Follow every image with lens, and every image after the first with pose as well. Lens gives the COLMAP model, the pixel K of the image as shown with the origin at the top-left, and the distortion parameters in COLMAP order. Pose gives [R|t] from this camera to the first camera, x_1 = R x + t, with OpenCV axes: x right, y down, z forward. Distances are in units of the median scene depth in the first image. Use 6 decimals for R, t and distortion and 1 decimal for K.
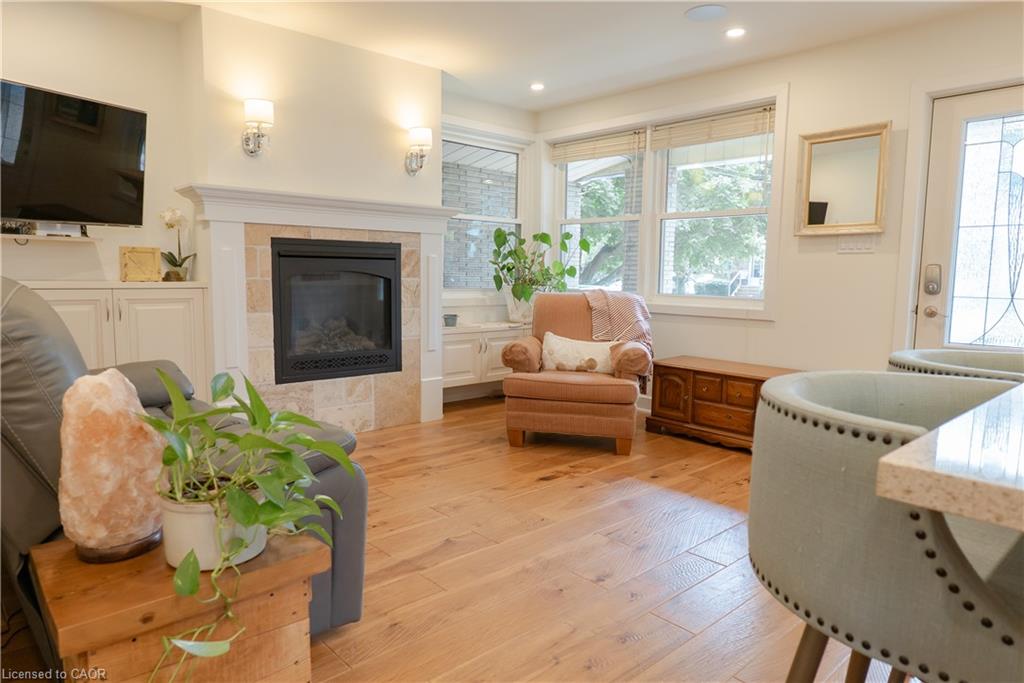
lens RADIAL K [[650.4, 0, 506.9], [0, 650.4, 341.1], [0, 0, 1]] dist [0.005786, -0.007809]
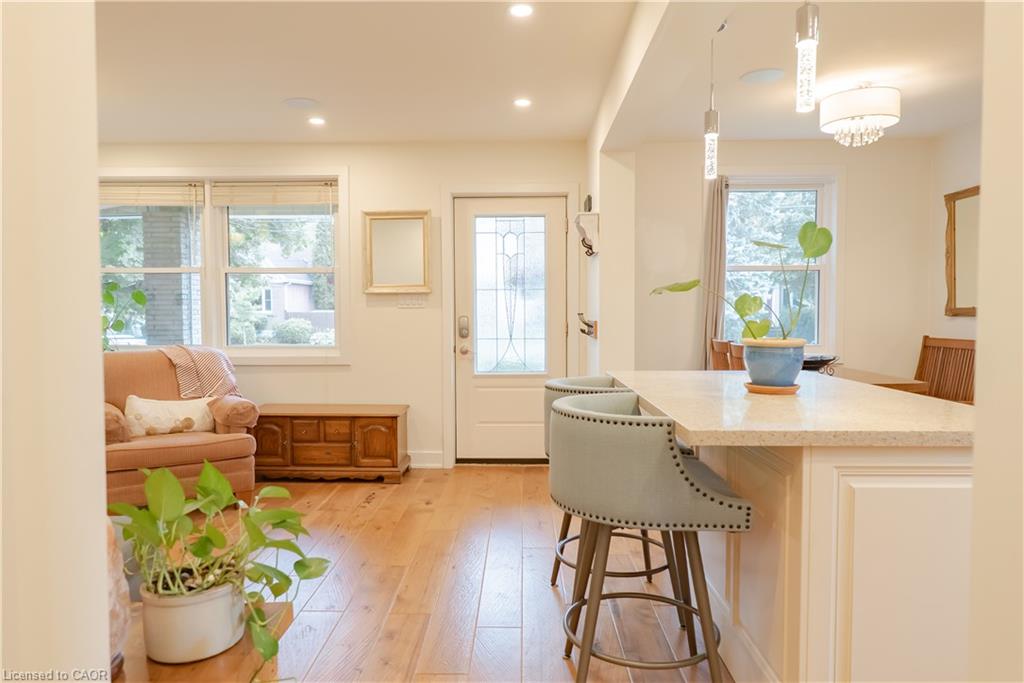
lens RADIAL K [[650.4, 0, 521.6], [0, 650.4, 341.8], [0, 0, 1]] dist [0.005786, -0.007809]
pose [[0.689309, -0.047677, 0.722897, -0.228249], [0.090857, 0.995643, -0.020971, -0.020726], [-0.718747, 0.080136, 0.690638, -0.030992]]
